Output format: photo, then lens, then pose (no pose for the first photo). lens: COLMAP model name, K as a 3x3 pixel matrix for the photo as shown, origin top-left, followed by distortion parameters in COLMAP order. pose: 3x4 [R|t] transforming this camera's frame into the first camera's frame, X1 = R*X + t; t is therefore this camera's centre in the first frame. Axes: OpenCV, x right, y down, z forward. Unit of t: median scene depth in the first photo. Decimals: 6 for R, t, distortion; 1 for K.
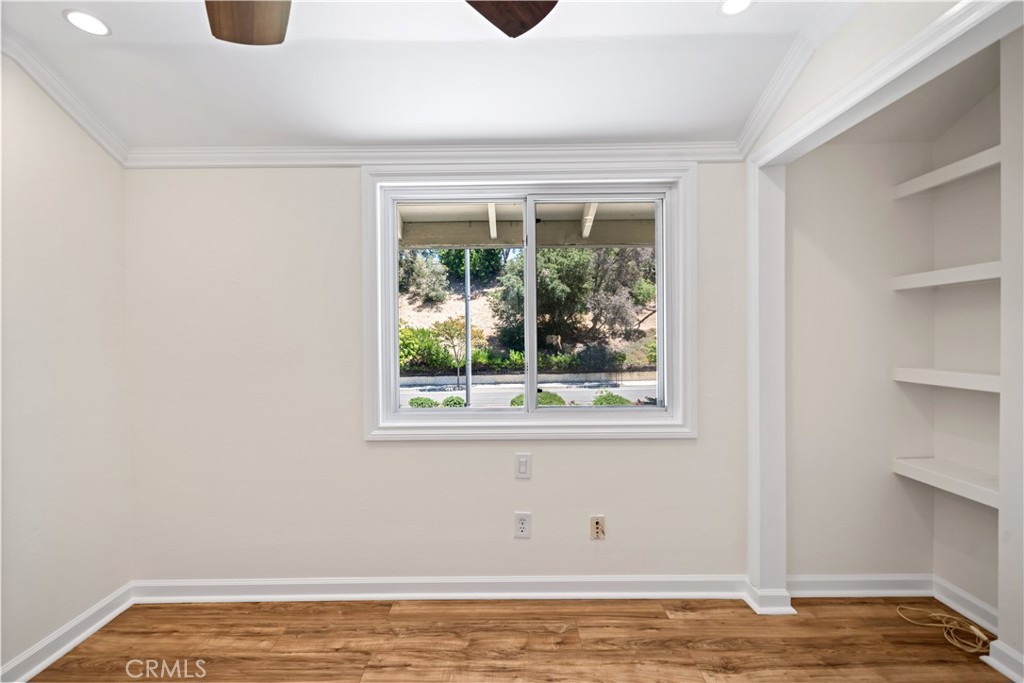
lens RADIAL K [[430.3, 0, 481.1], [0, 430.3, 339.6], [0, 0, 1]] dist [0.002617, -0.000346]
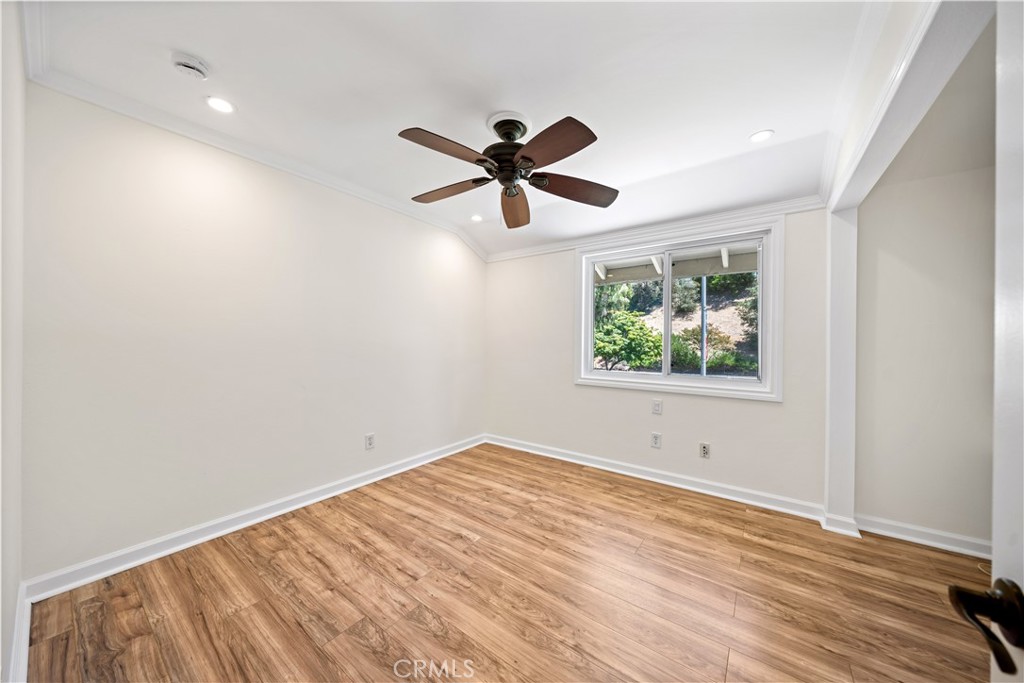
lens RADIAL K [[357.4, 0, 507.9], [0, 357.4, 342.0], [0, 0, 1]] dist [-0.003236, 0.000042]
pose [[0.802047, 0.018038, -0.596988, 0.473514], [-0.023741, 0.999717, -0.001690, 0.048208], [0.596788, 0.015528, 0.802248, -0.531737]]
